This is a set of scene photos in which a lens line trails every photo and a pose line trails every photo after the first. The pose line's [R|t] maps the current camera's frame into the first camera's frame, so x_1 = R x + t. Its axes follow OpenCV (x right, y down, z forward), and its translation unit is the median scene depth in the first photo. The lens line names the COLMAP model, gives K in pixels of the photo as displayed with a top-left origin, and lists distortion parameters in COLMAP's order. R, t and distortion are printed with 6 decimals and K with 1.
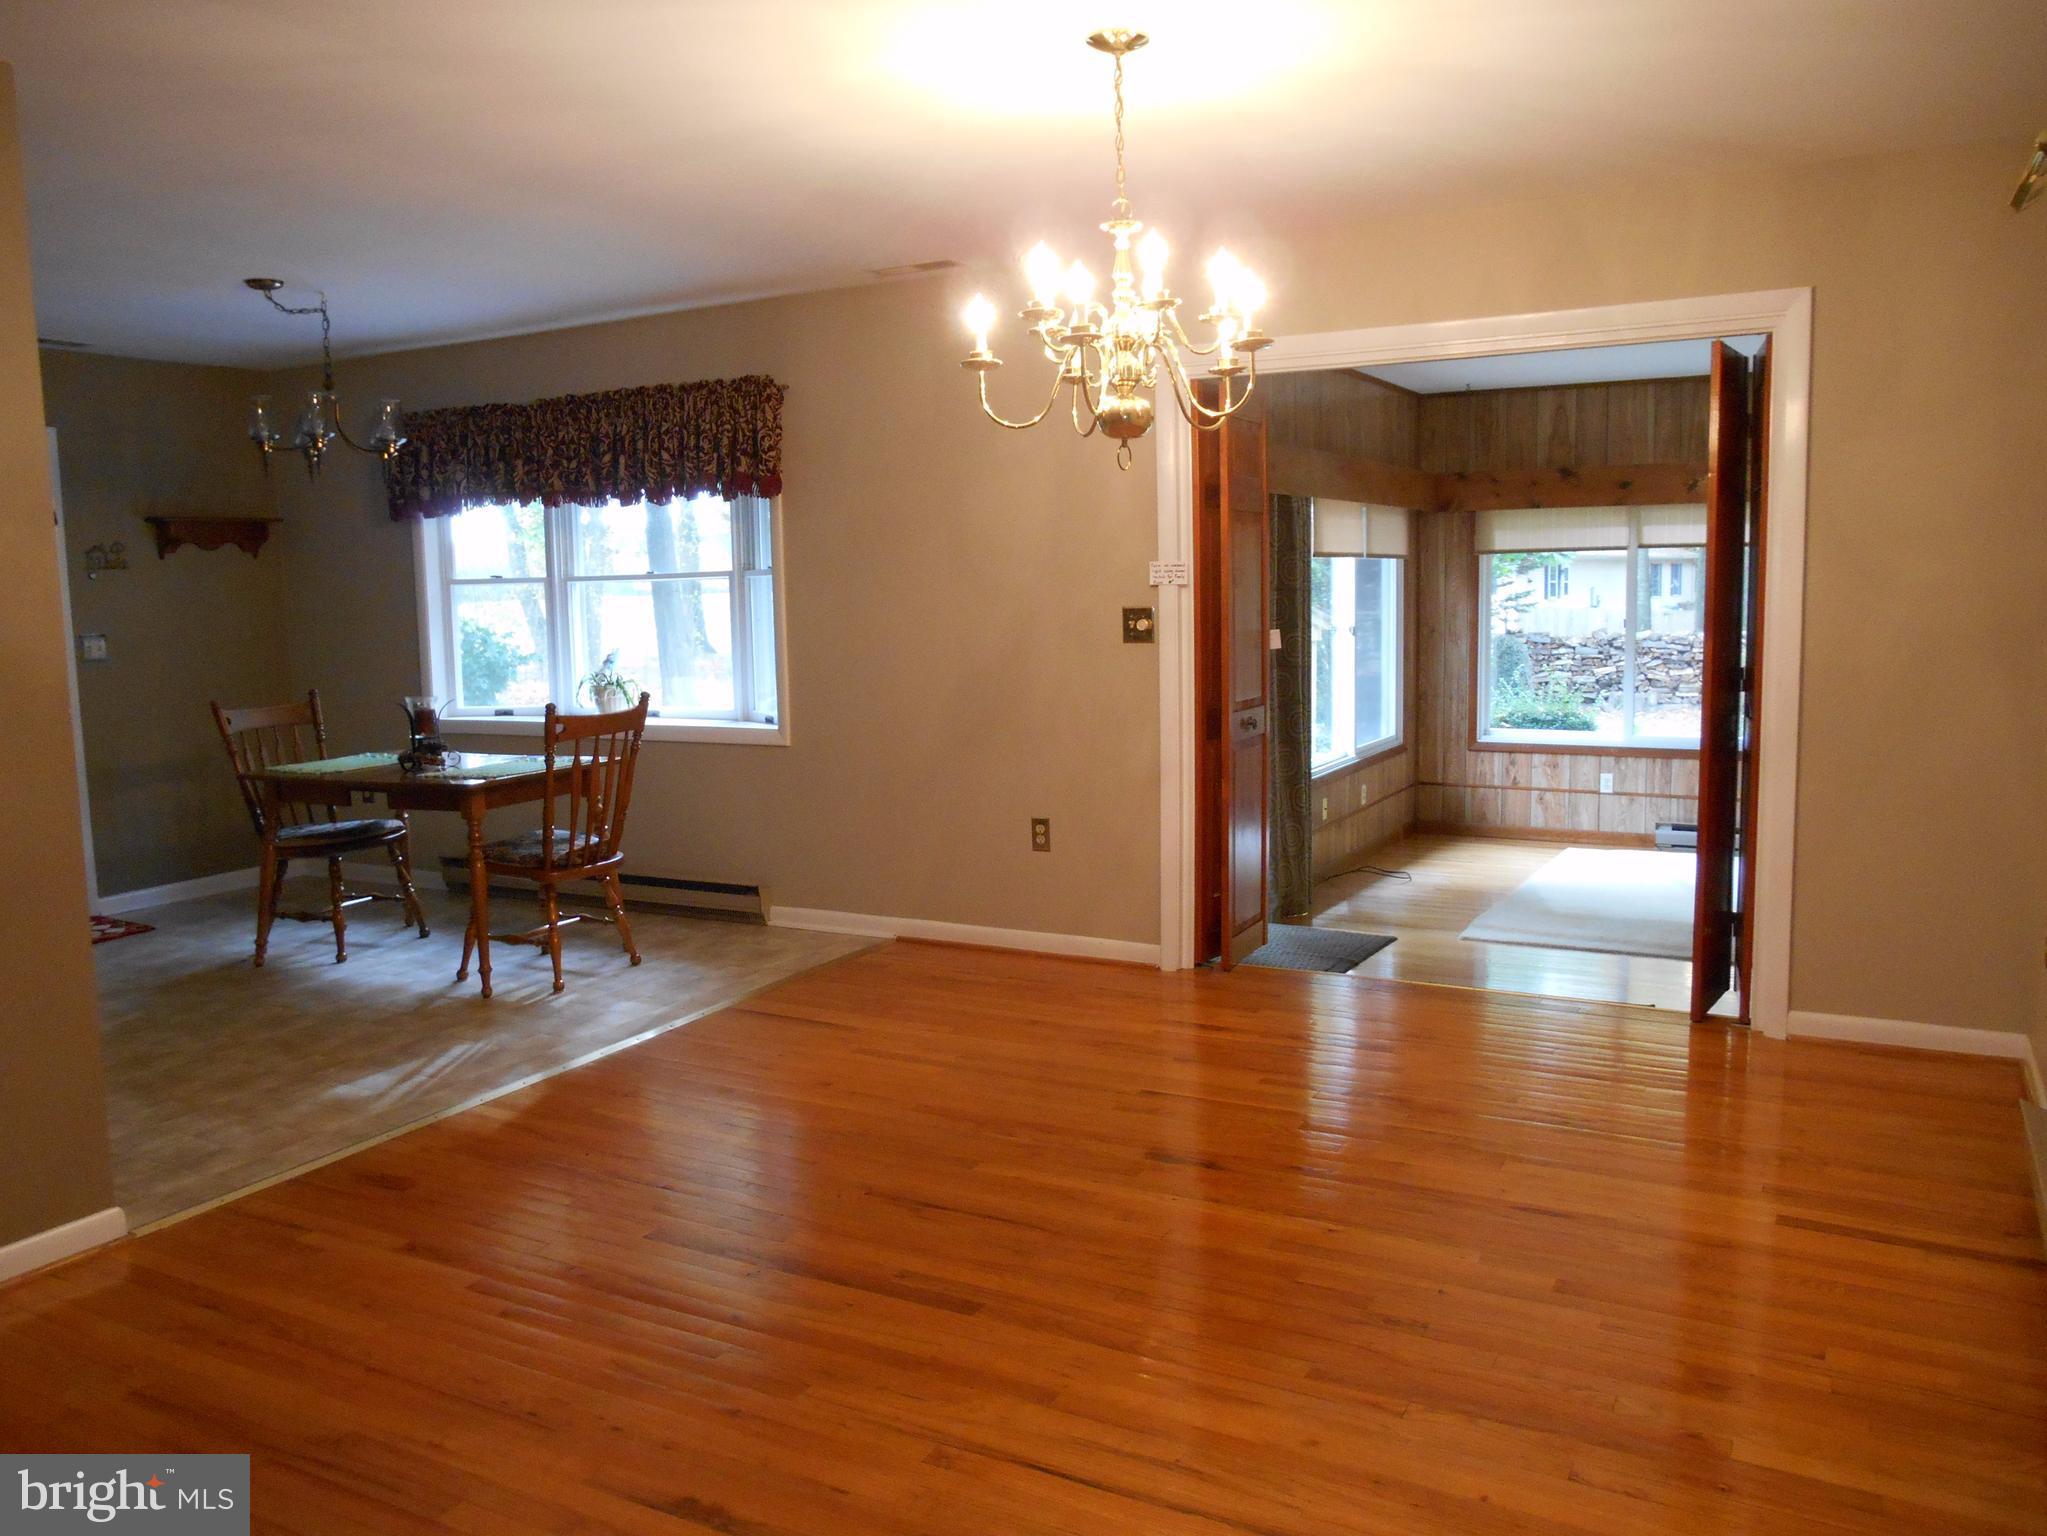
lens RADIAL K [[1564.5, 0, 1032.8], [0, 1564.5, 755.7], [0, 0, 1]] dist [-0.020875, 0.012908]
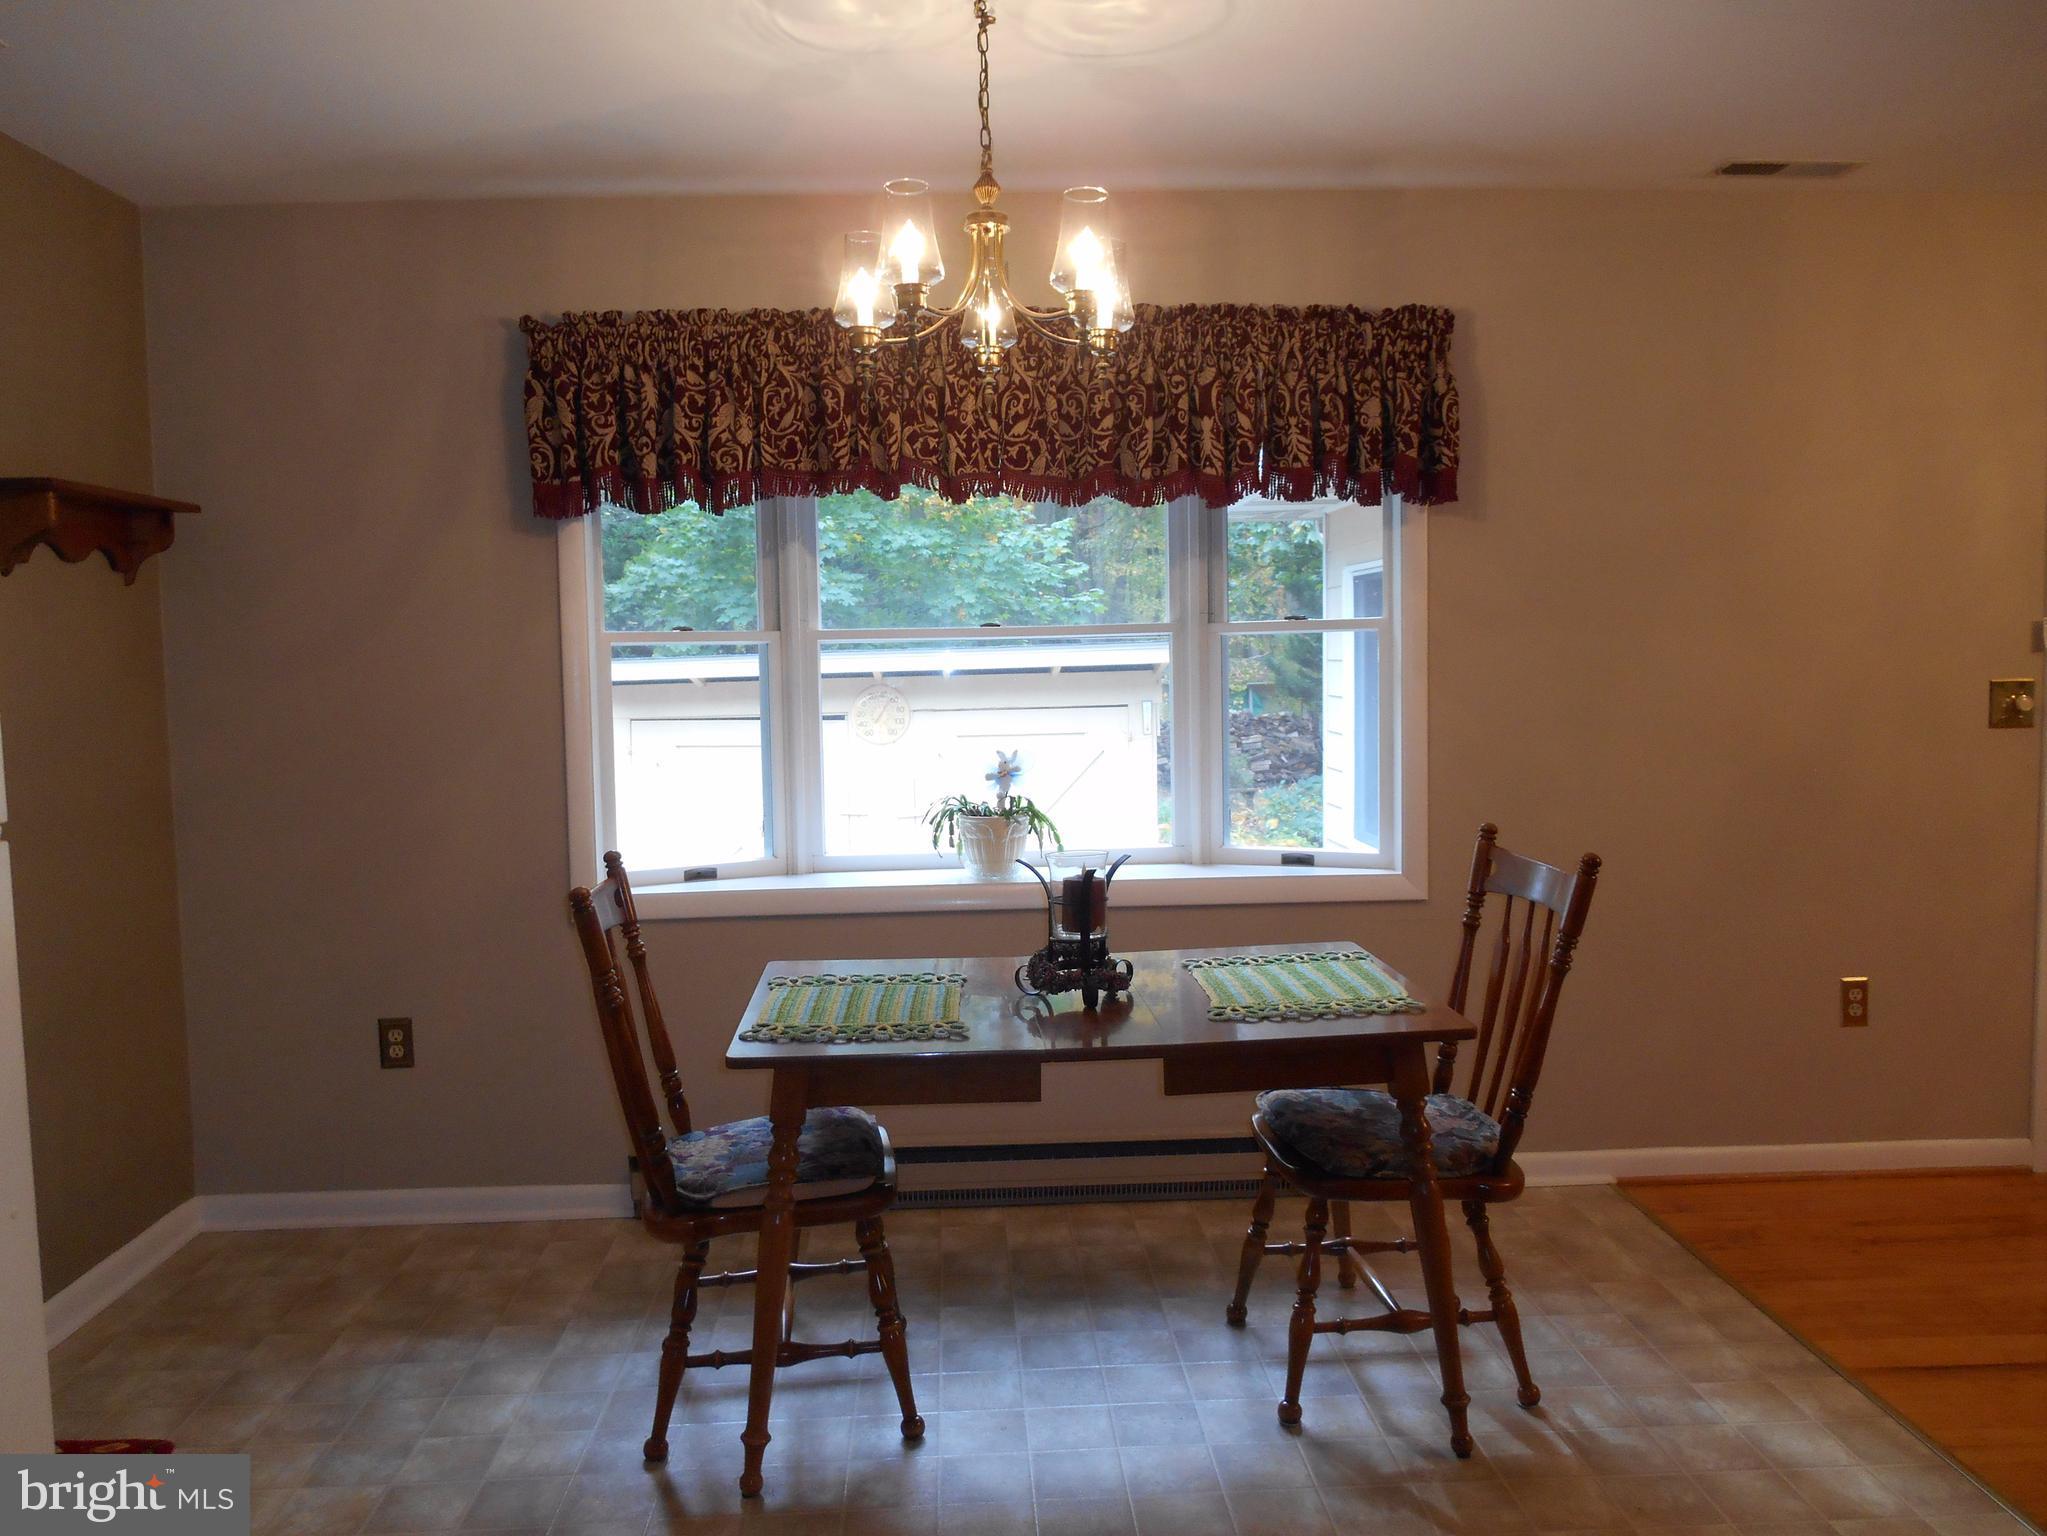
lens RADIAL K [[1564.5, 0, 1024.0], [0, 1564.5, 763.2], [0, 0, 1]] dist [-0.020875, 0.012908]
pose [[0.855347, -0.027441, 0.517329, -0.642424], [0.054428, 0.997830, -0.037063, -0.048388], [-0.515189, 0.059859, 0.854984, 0.566730]]
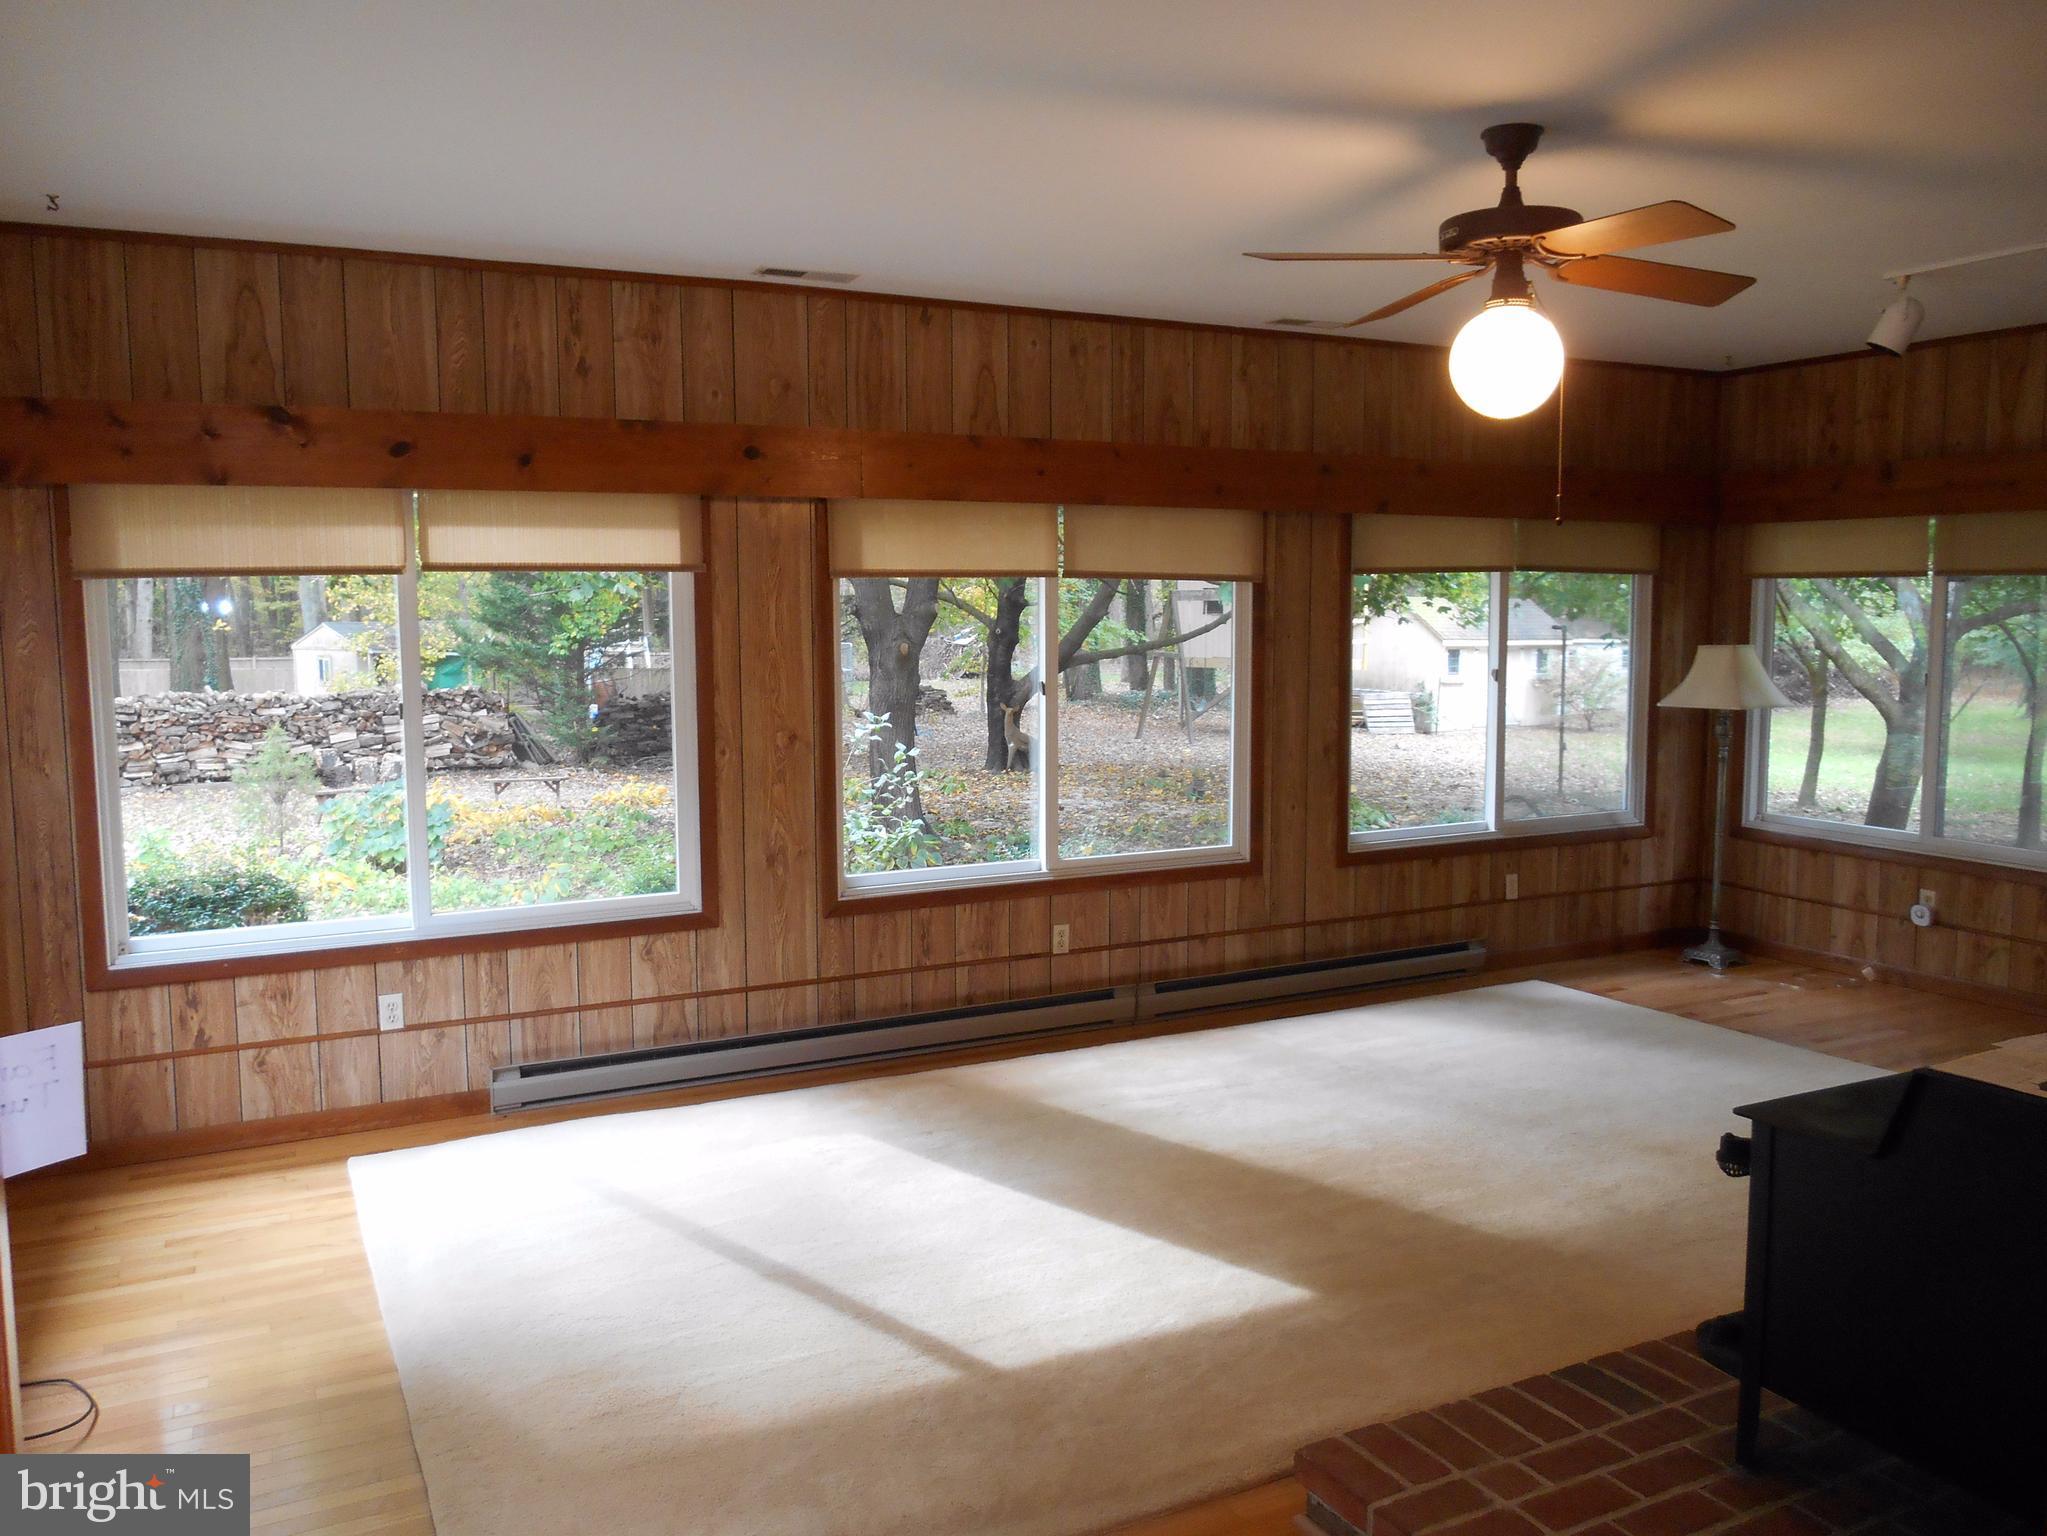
lens RADIAL K [[1564.5, 0, 1014.9], [0, 1564.5, 752.2], [0, 0, 1]] dist [-0.020875, 0.012908]
pose [[0.570616, -0.066652, 0.818508, 0.097875], [0.096509, 0.995237, 0.013763, -0.092501], [-0.815527, 0.071140, 0.574331, 0.833547]]
